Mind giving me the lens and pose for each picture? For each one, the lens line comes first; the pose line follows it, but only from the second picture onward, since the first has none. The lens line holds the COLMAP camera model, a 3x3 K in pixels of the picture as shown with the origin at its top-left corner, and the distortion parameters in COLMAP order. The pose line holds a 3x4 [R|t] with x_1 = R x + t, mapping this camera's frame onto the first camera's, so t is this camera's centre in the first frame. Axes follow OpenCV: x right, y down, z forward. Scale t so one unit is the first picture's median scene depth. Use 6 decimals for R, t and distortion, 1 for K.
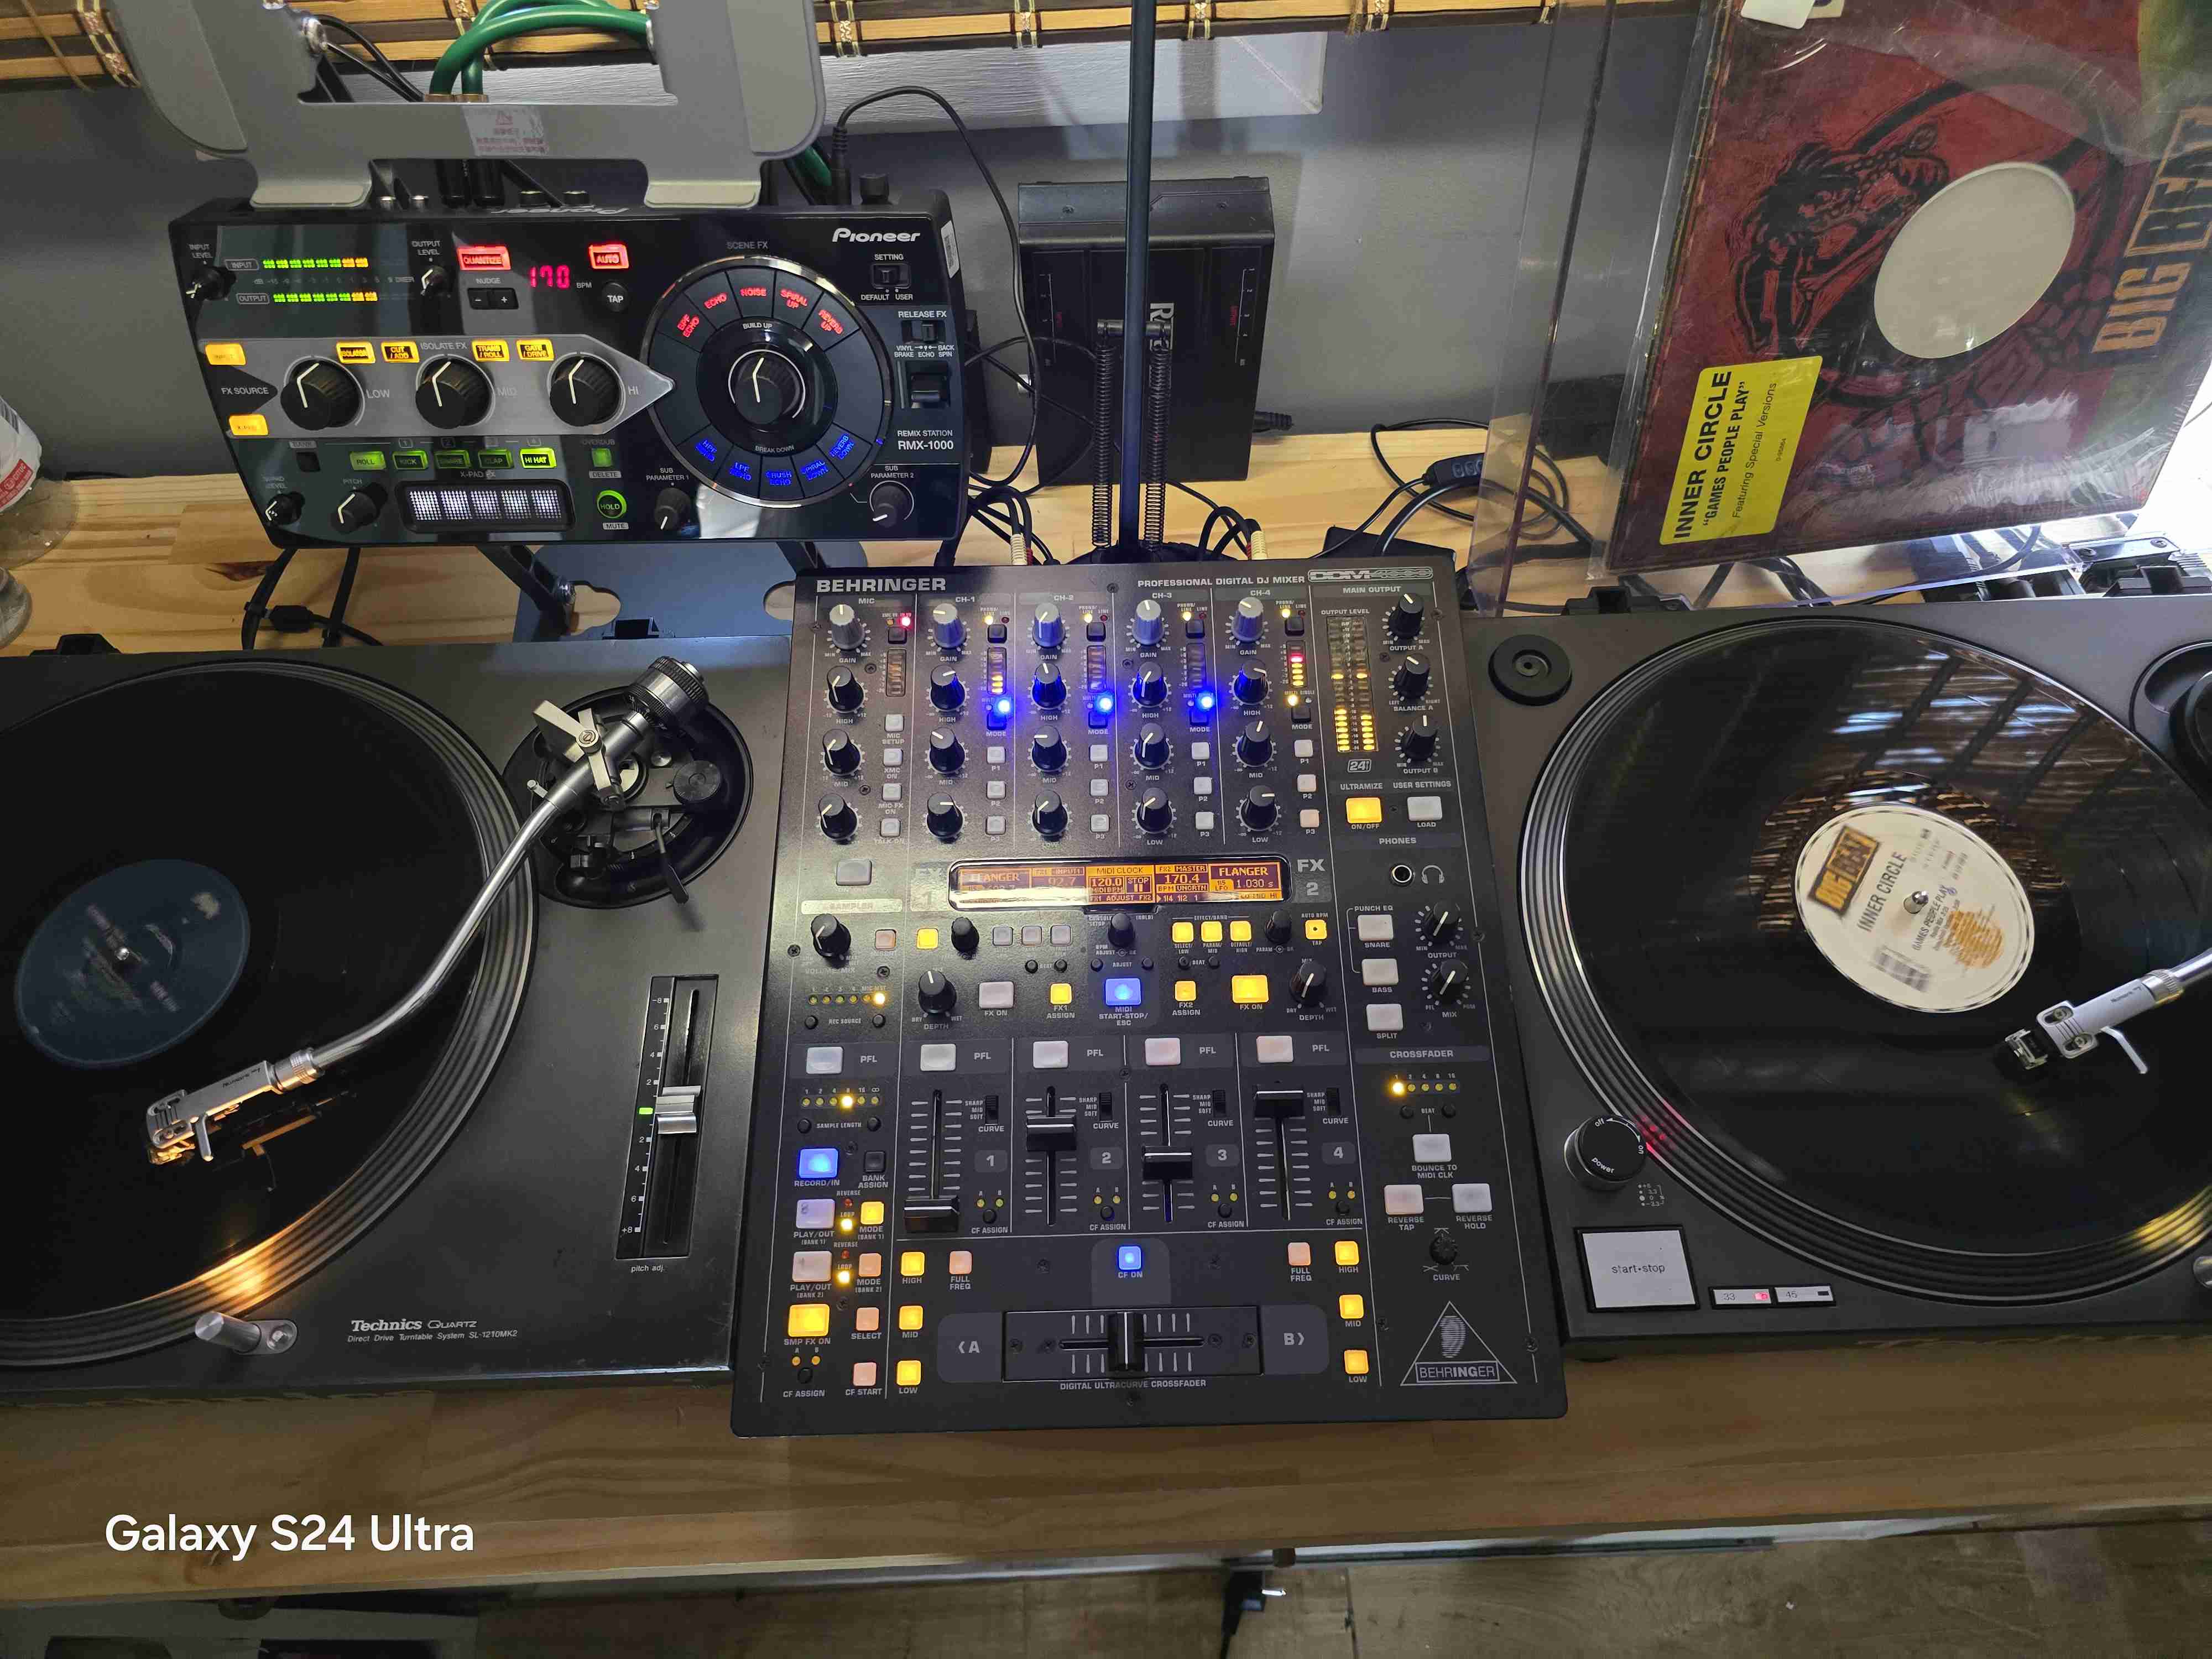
lens RADIAL K [[1475.5, 0, 1106.0], [0, 1475.5, 829.5], [0, 0, 1]] dist [0.085379, -0.141623]
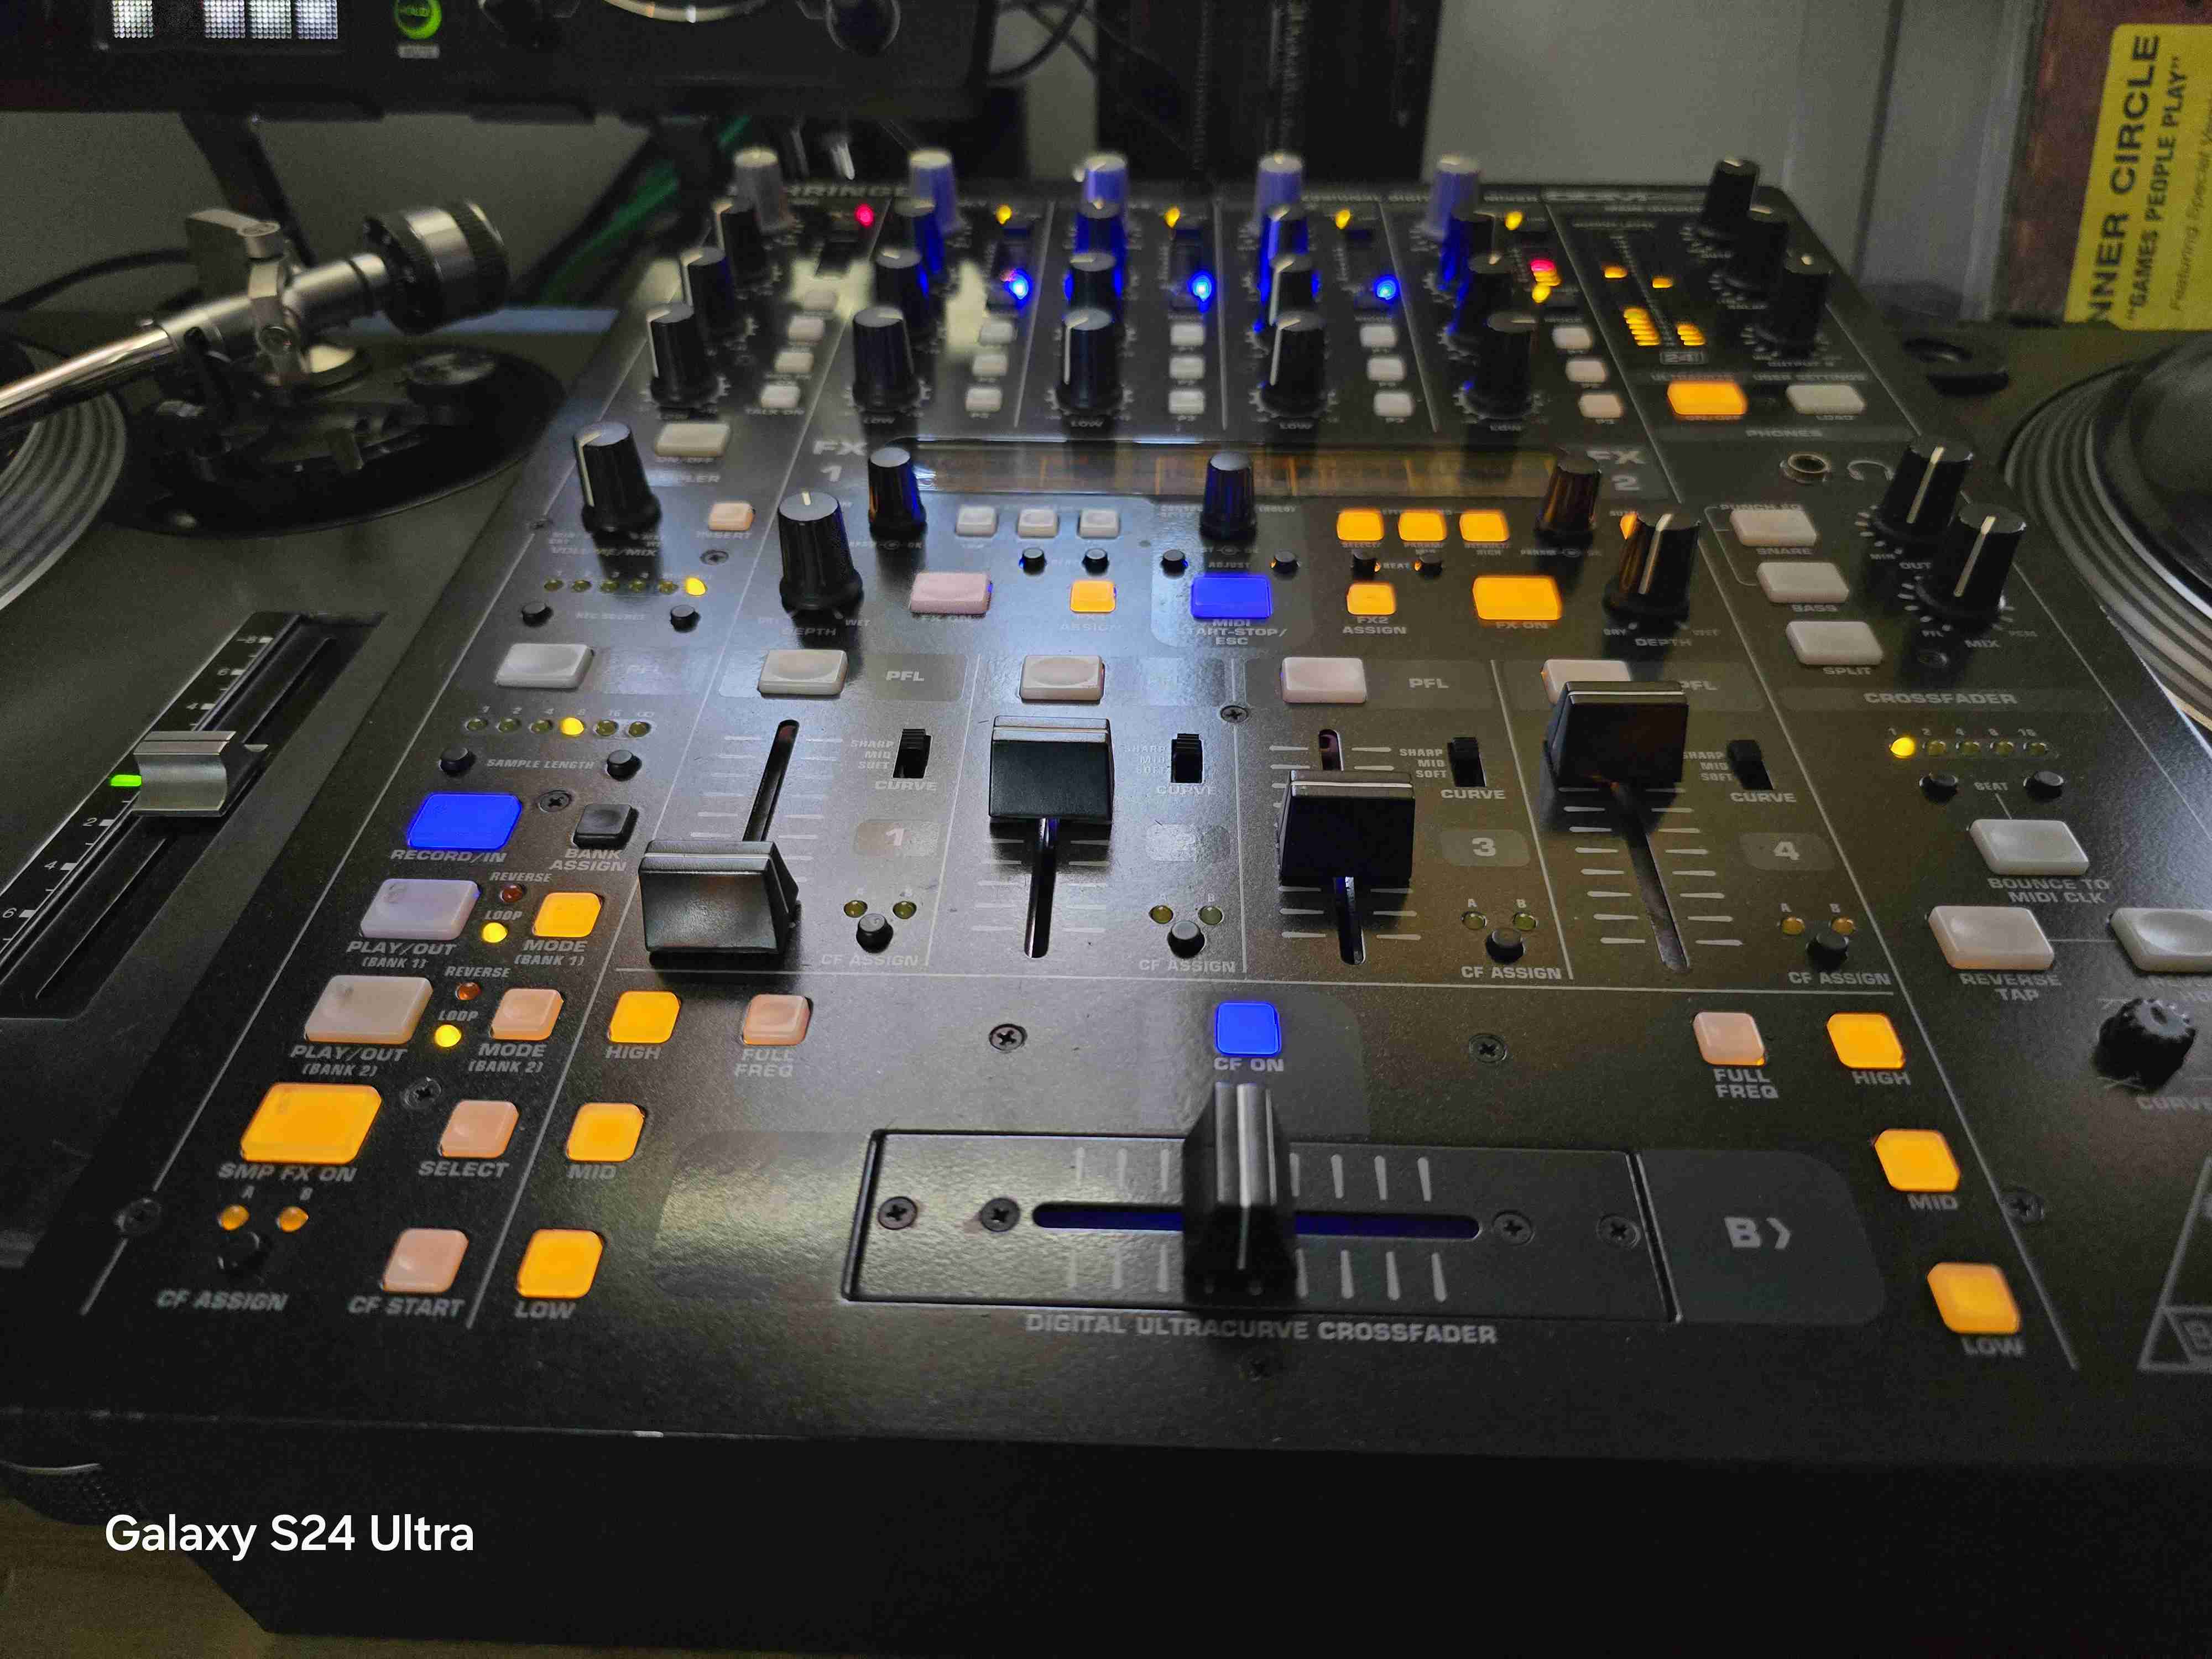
lens RADIAL K [[1562.4, 0, 1111.8], [0, 1562.4, 820.9], [0, 0, 1]] dist [-0.001306, -0.010091]
pose [[0.998449, 0.039813, -0.038923, -0.003816], [-0.051793, 0.920686, -0.386853, 0.364786], [0.020434, 0.388268, 0.921320, 0.595890]]
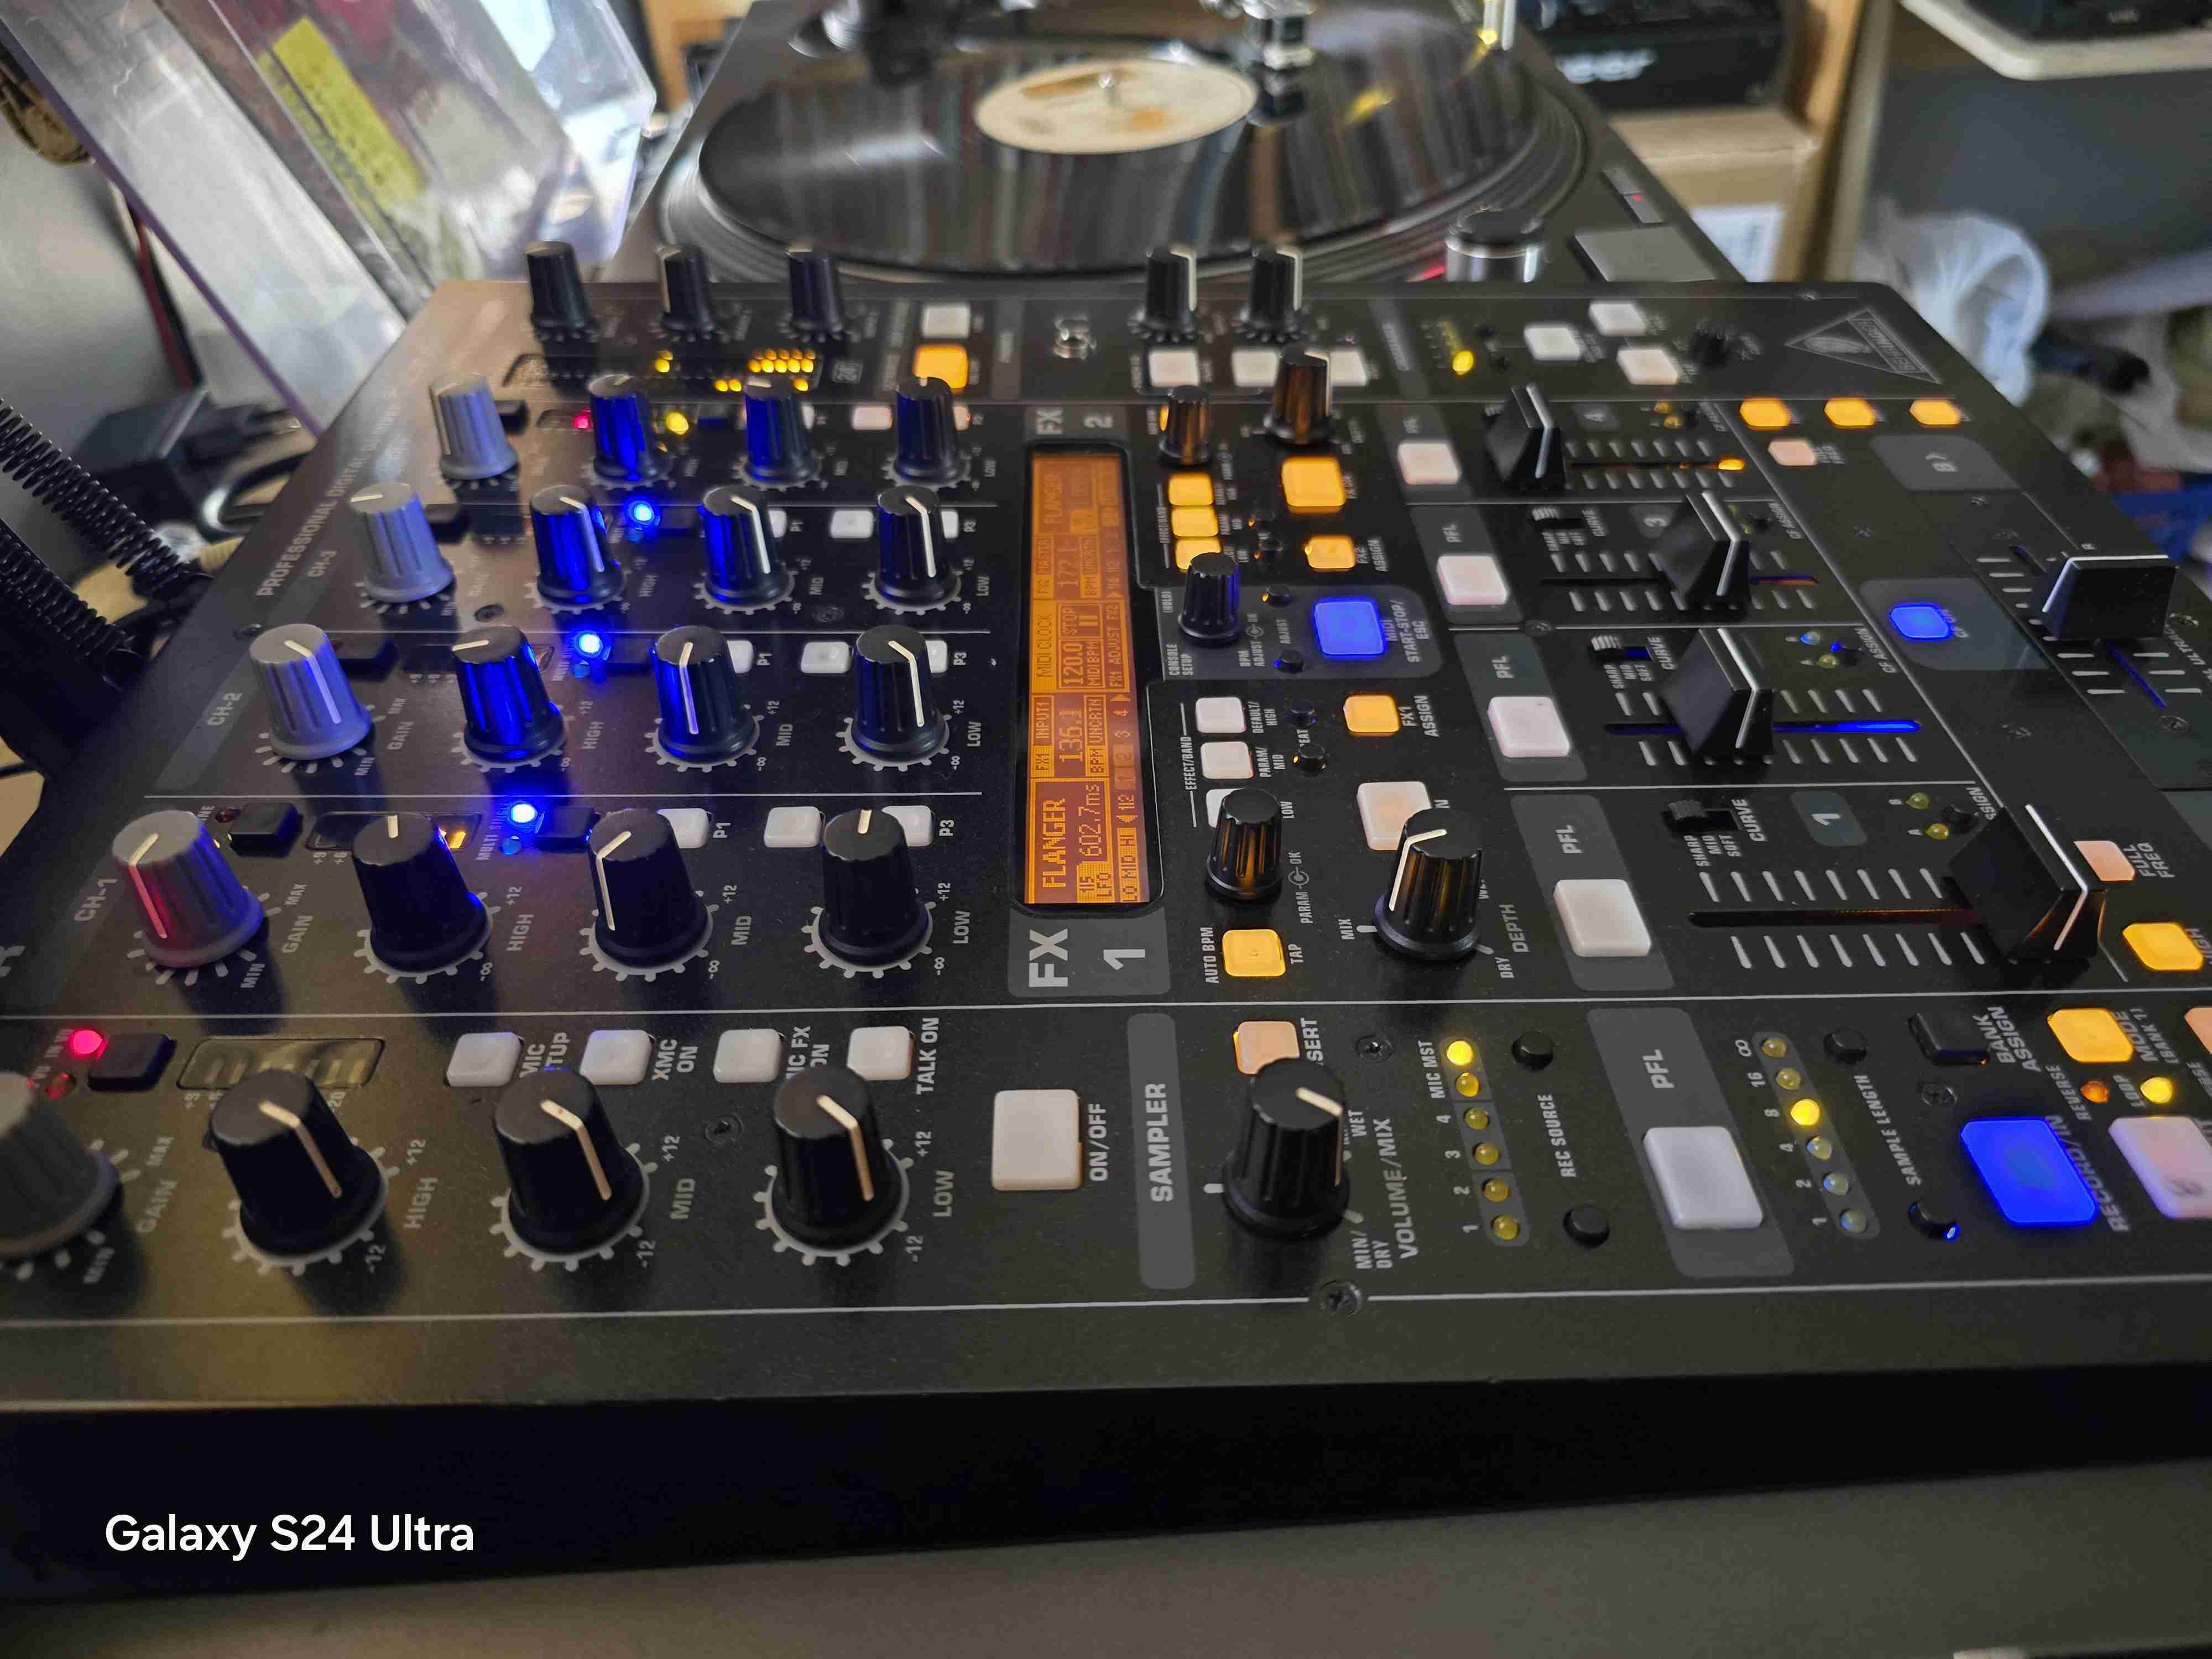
lens RADIAL K [[1525.4, 0, 1111.7], [0, 1525.4, 821.4], [0, 0, 1]] dist [0.036154, -0.039759]
pose [[-0.011832, -0.655744, 0.754891, -0.378930], [0.893804, 0.331531, 0.301997, -0.074497], [-0.448302, 0.678297, 0.582184, 0.815924]]
